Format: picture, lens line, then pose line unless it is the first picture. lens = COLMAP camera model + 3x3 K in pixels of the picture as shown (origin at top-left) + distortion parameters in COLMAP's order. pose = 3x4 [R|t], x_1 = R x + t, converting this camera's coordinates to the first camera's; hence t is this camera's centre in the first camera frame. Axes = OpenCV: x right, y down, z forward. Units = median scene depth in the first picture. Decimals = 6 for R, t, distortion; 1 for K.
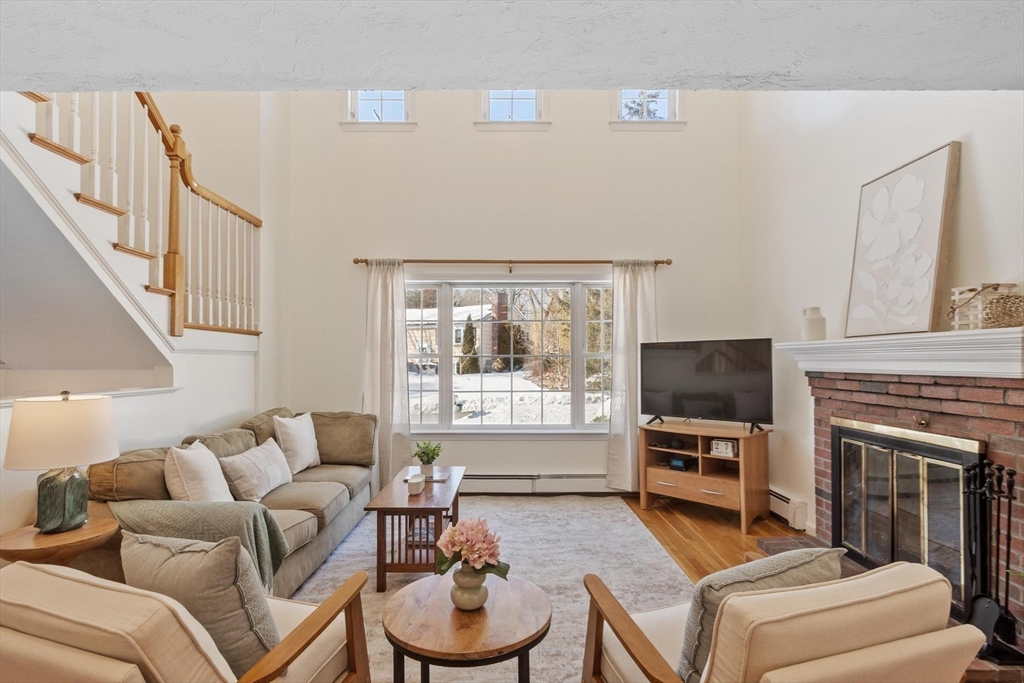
lens RADIAL K [[515.6, 0, 516.3], [0, 515.6, 356.8], [0, 0, 1]] dist [0.002457, 0.000037]
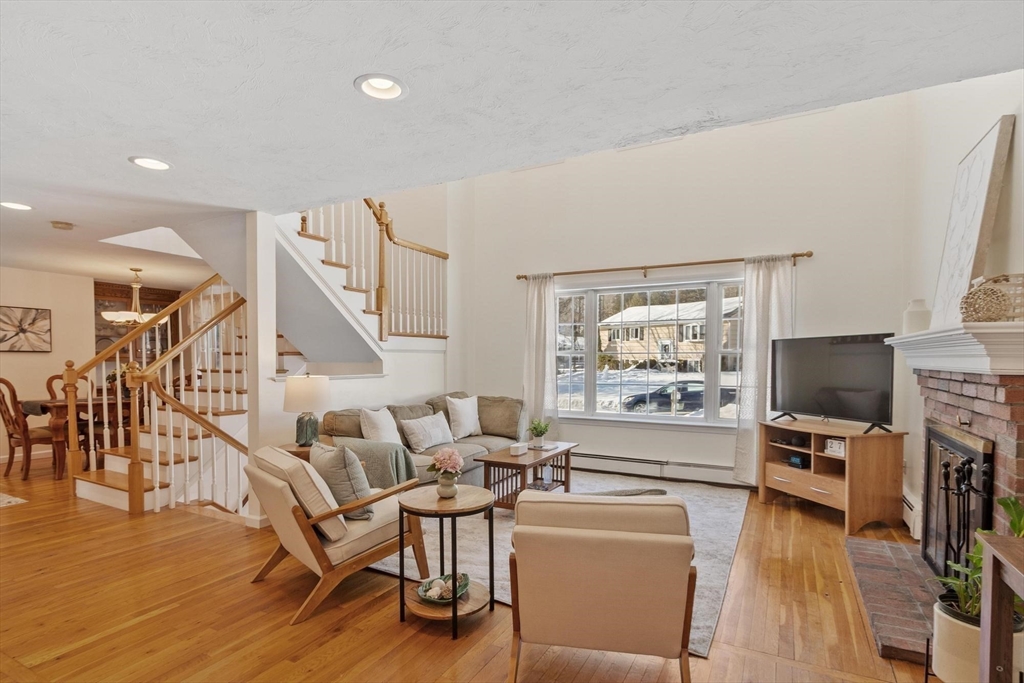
lens RADIAL K [[534.5, 0, 516.5], [0, 534.5, 378.7], [0, 0, 1]] dist [-0.002857, 0.001175]
pose [[0.877524, 0.019186, -0.479150, 0.366115], [0.002774, 0.998980, 0.045080, 0.001059], [0.479525, -0.040888, 0.876575, -0.171855]]
